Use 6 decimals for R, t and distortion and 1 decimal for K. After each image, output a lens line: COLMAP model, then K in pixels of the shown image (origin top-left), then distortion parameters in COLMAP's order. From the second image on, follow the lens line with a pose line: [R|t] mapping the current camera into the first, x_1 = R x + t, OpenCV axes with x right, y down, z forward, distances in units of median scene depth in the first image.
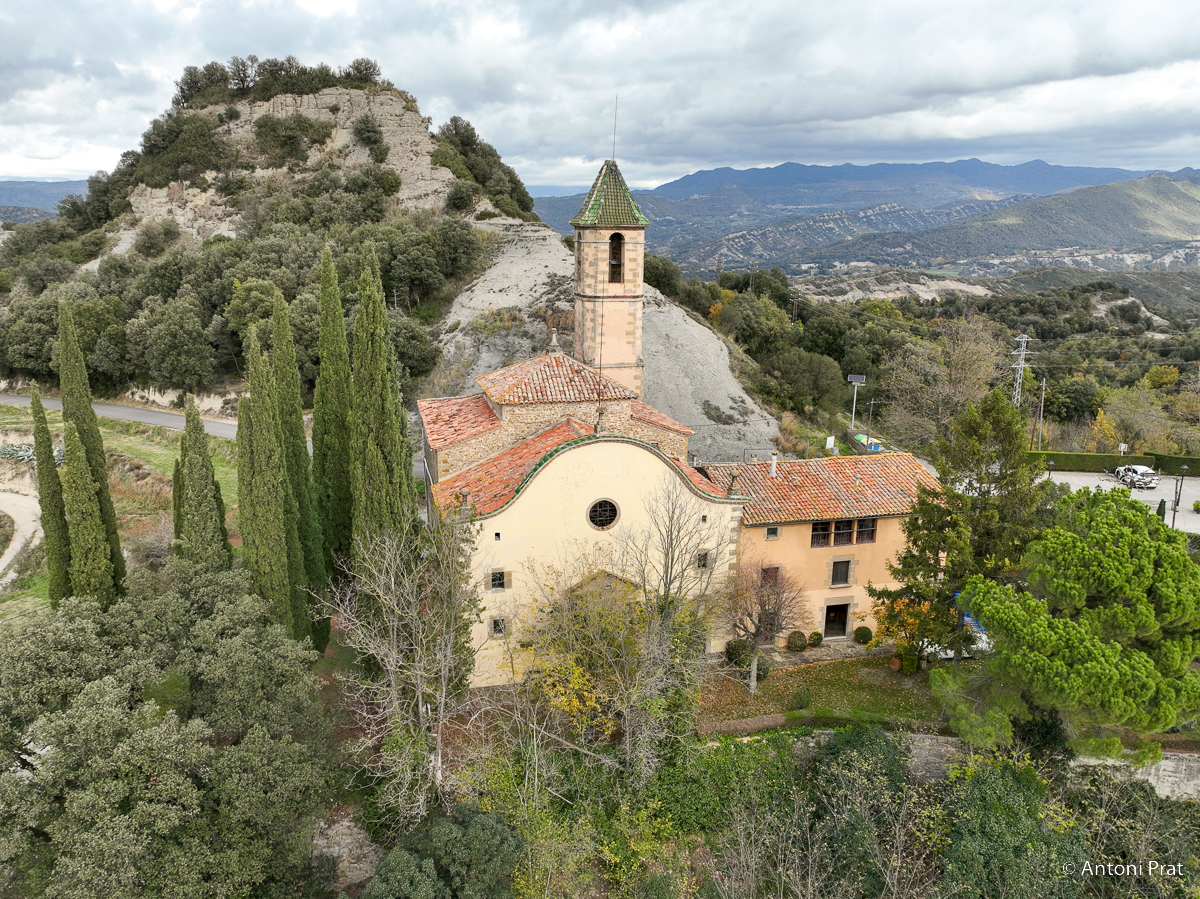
lens RADIAL K [[921.9, 0, 600.4], [0, 921.9, 488.3], [0, 0, 1]] dist [0.003960, 0.007302]
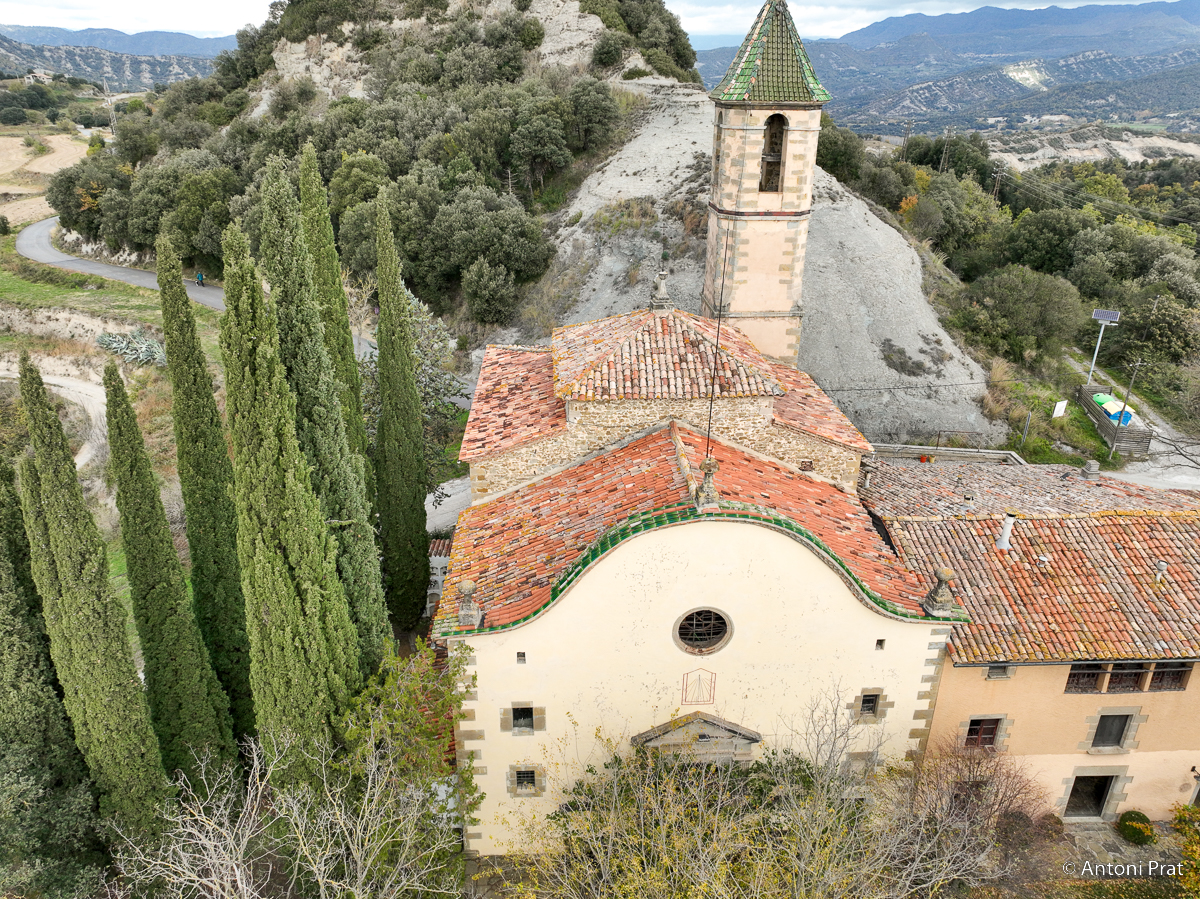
lens RADIAL K [[843.5, 0, 600.3], [0, 843.5, 447.2], [0, 0, 1]] dist [-0.001352, 0.019263]
pose [[0.981172, 0.077894, -0.176734, 0.012803], [-0.053089, 0.988588, 0.140980, -0.082365], [0.185698, -0.128943, 0.974110, 0.247602]]
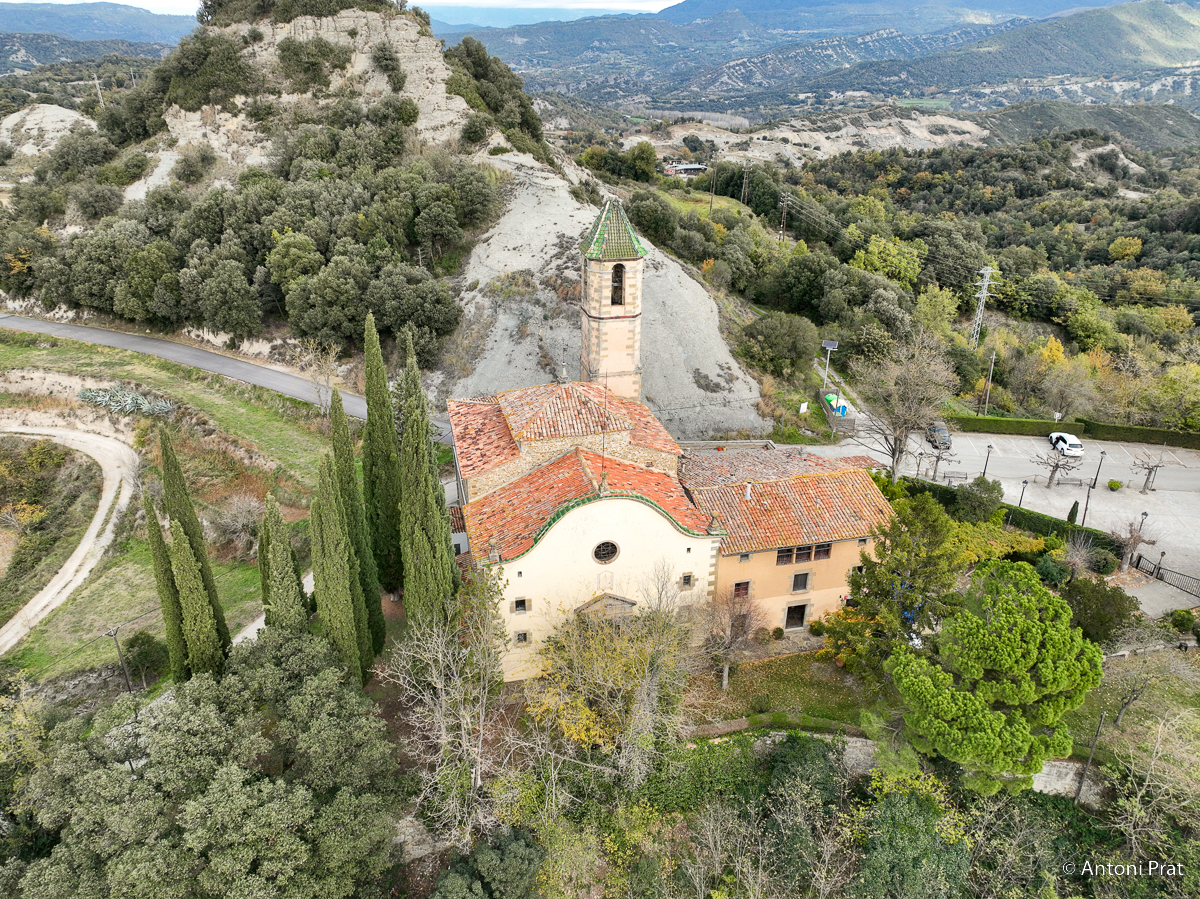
lens RADIAL K [[843.5, 0, 600.3], [0, 843.5, 447.2], [0, 0, 1]] dist [-0.001352, 0.019263]
pose [[0.999987, 0.001680, -0.004735, 0.000482], [-0.000888, 0.986725, 0.162400, -0.149992], [0.004945, -0.162394, 0.986714, -0.041513]]
